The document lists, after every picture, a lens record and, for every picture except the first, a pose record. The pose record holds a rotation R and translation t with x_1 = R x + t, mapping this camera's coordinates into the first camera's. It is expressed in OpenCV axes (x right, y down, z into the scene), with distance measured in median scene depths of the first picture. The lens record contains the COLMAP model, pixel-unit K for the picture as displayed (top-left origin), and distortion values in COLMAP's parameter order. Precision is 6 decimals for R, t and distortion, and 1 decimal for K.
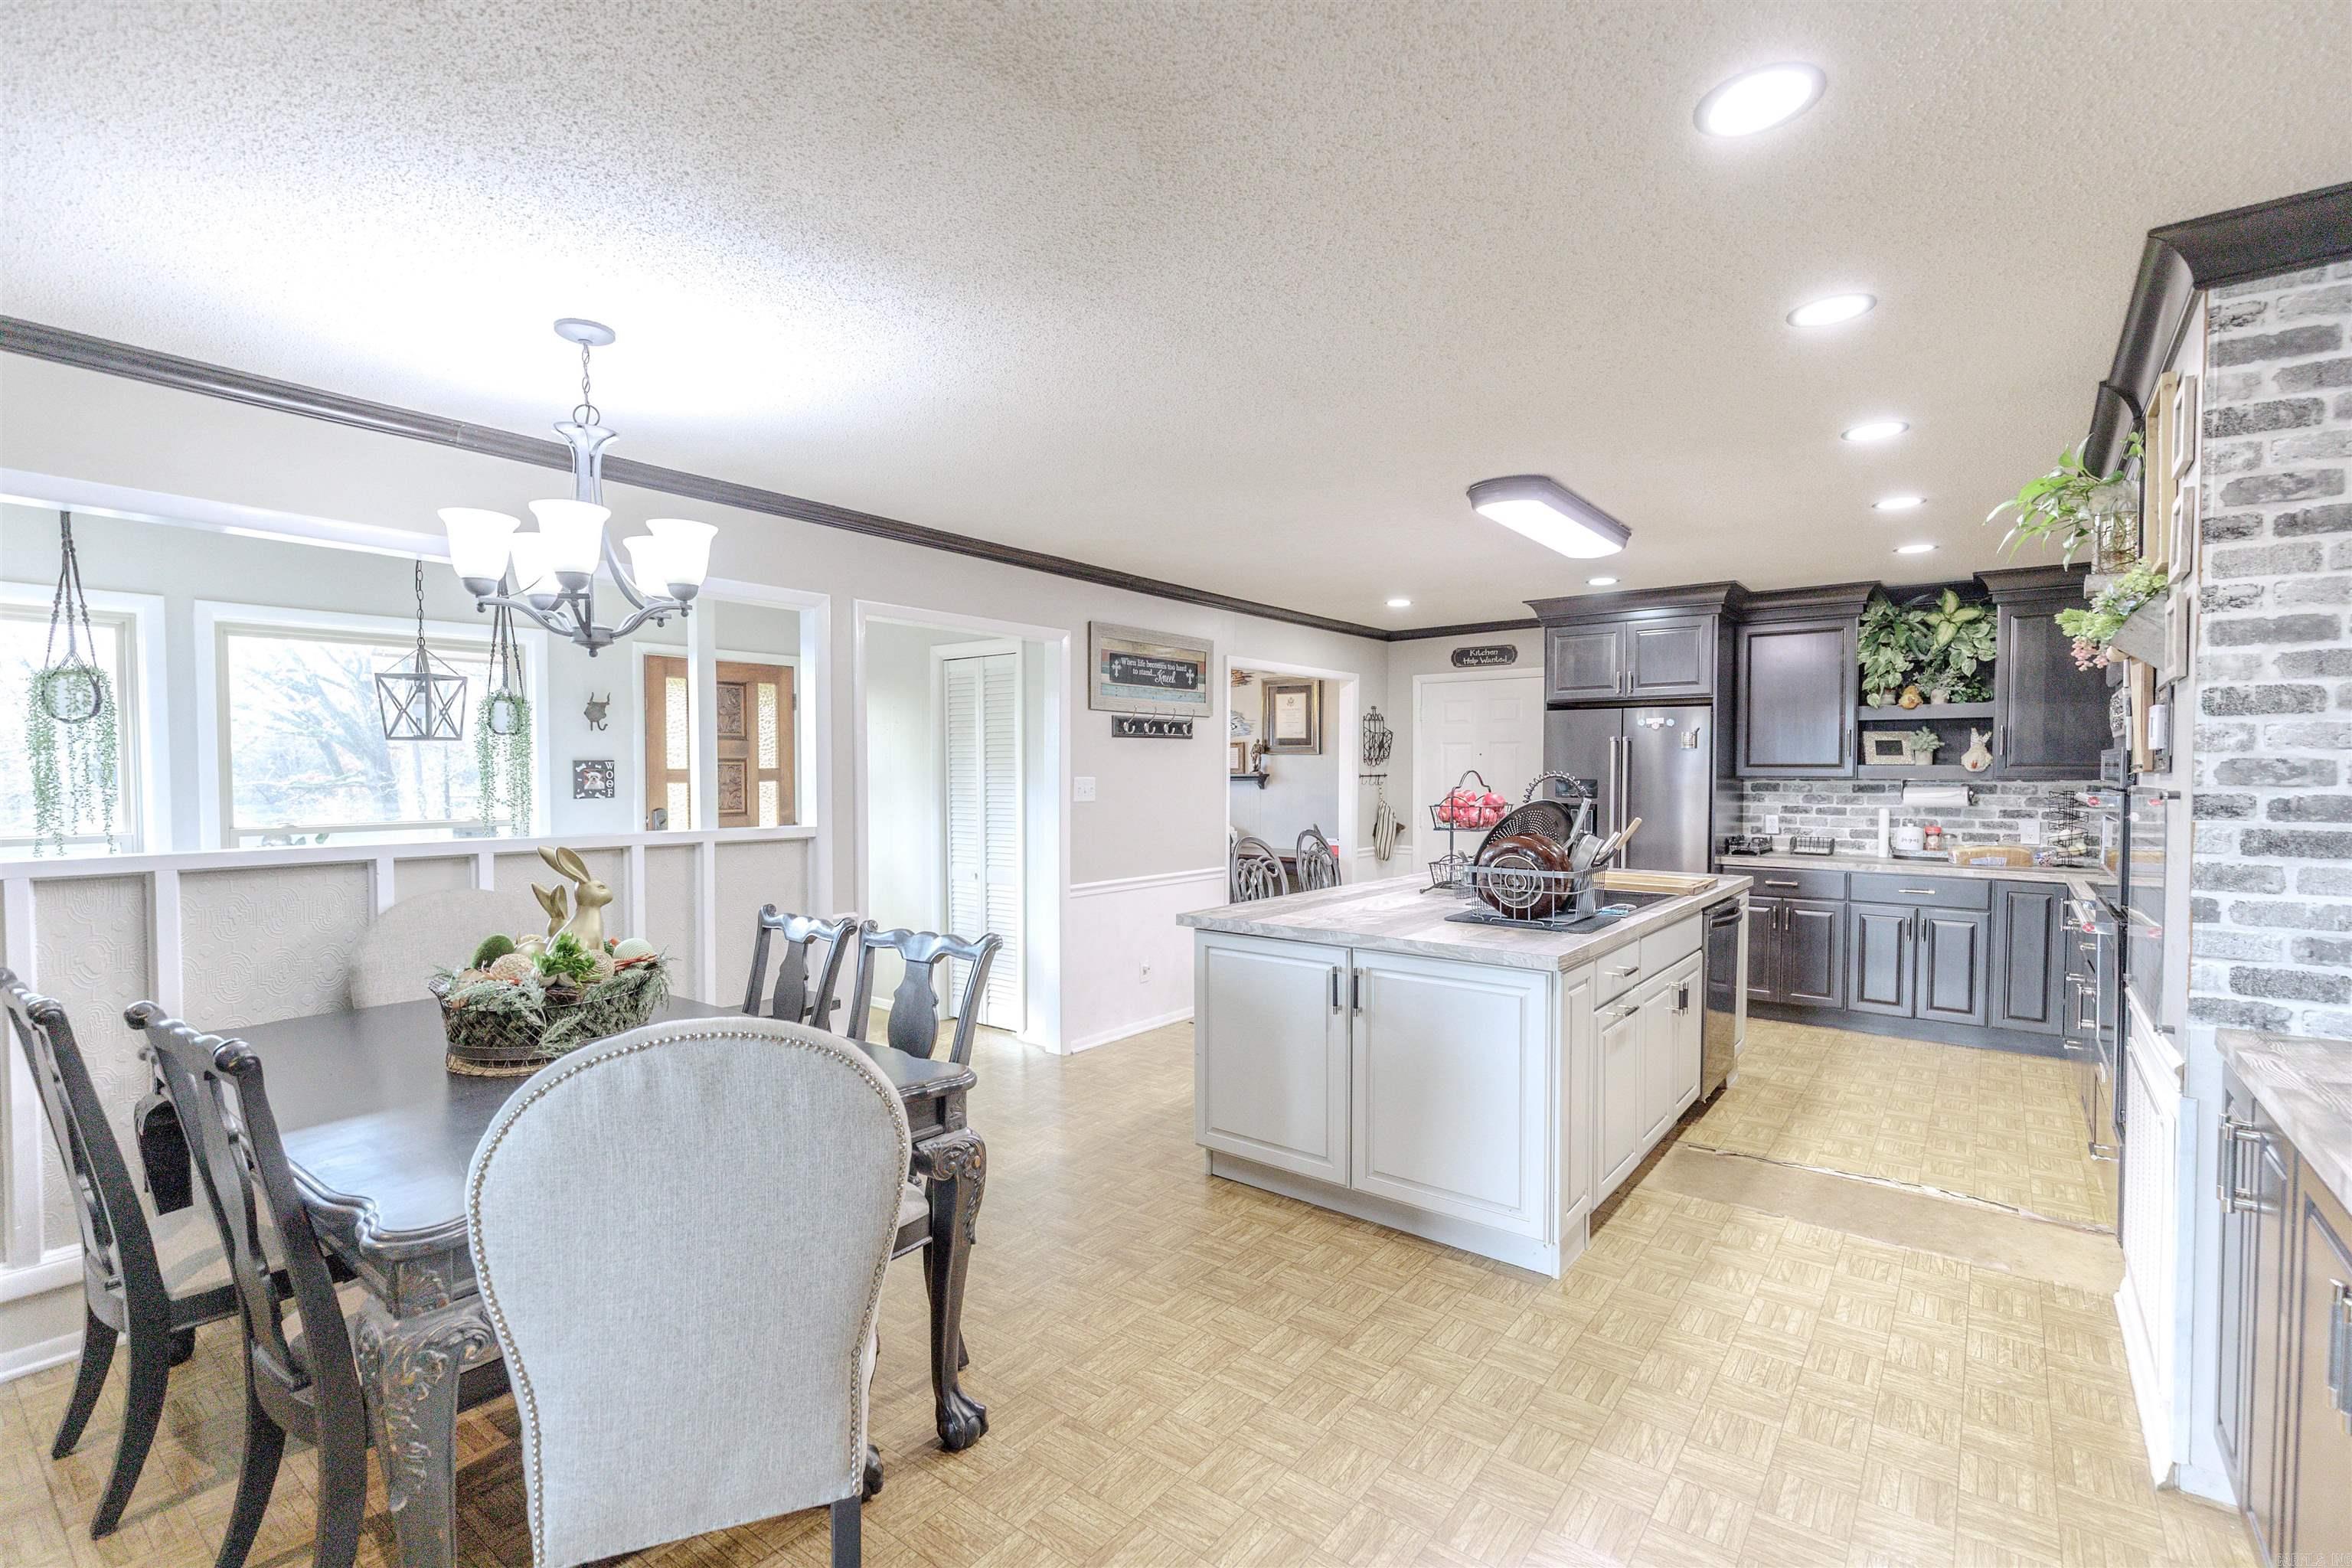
lens RADIAL K [[1073.1, 0, 1191.5], [0, 1073.1, 787.0], [0, 0, 1]] dist [0.002804, 0.000232]
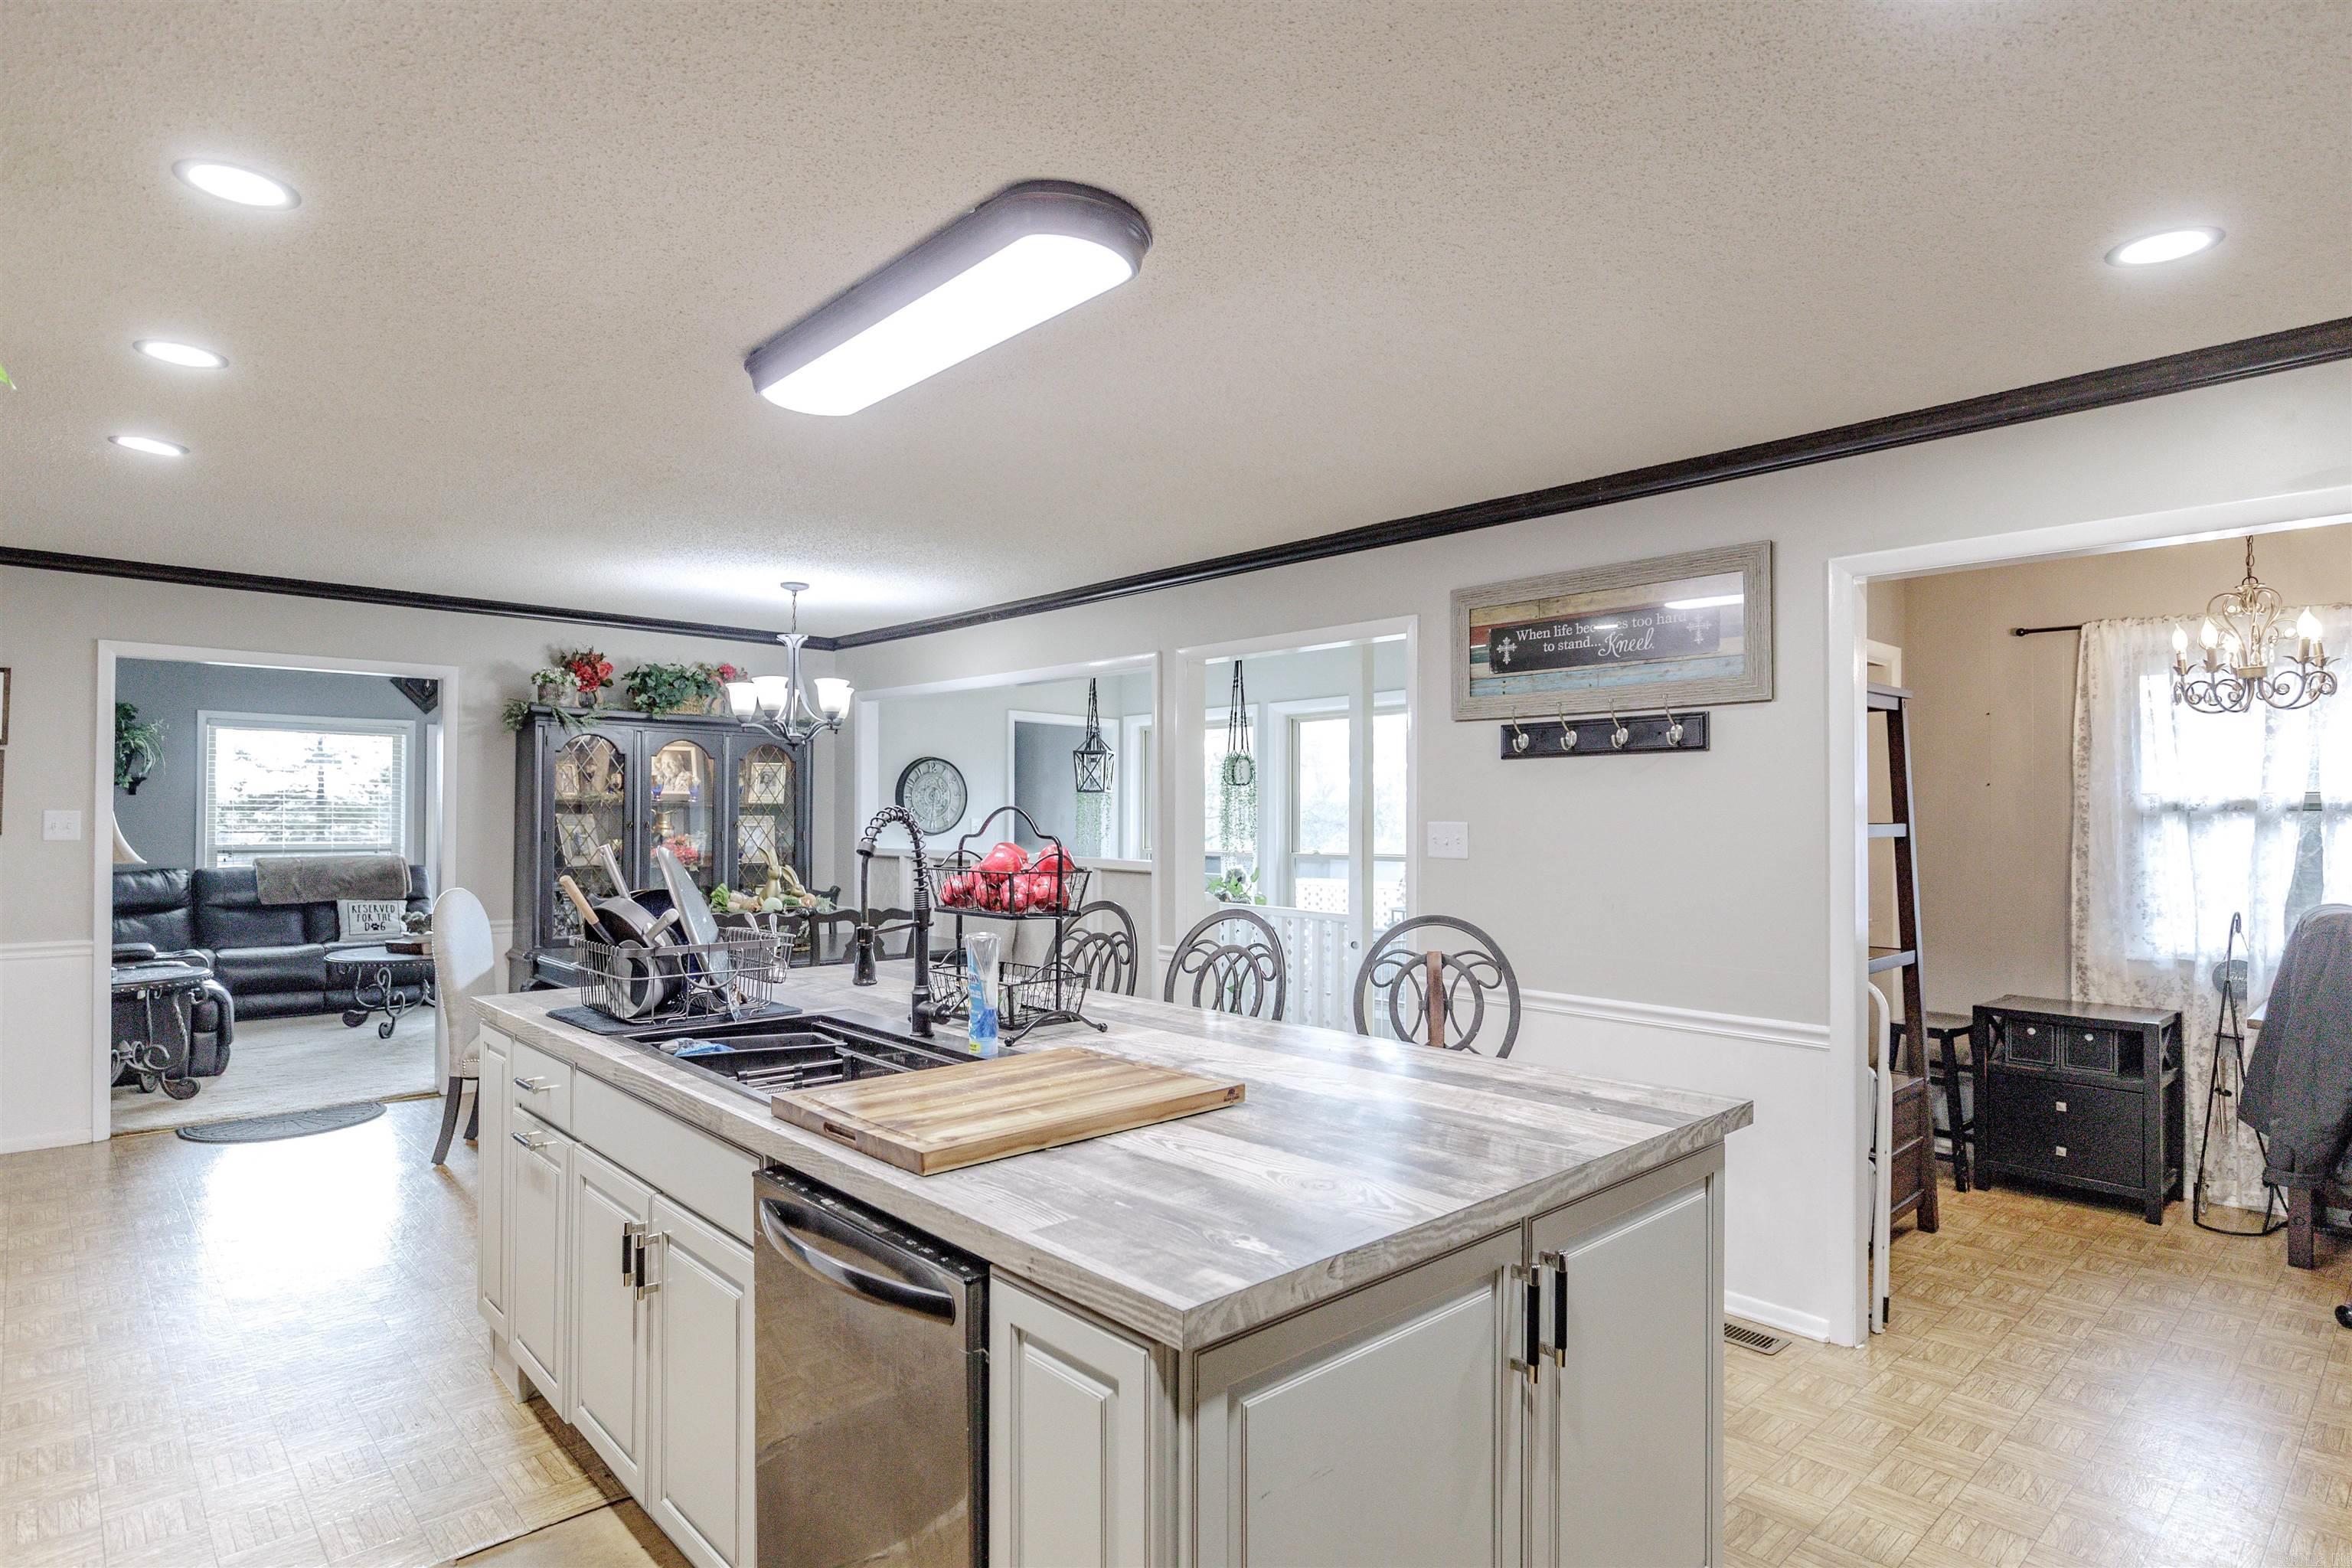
lens RADIAL K [[1267.5, 0, 1176.0], [0, 1267.5, 784.0], [0, 0, 1]] dist [-0.000057, -0.000033]
pose [[-0.205051, -0.021801, -0.978508, 0.703344], [-0.015743, 0.999696, -0.018974, -0.014817], [0.978625, 0.011514, -0.205332, 0.971561]]
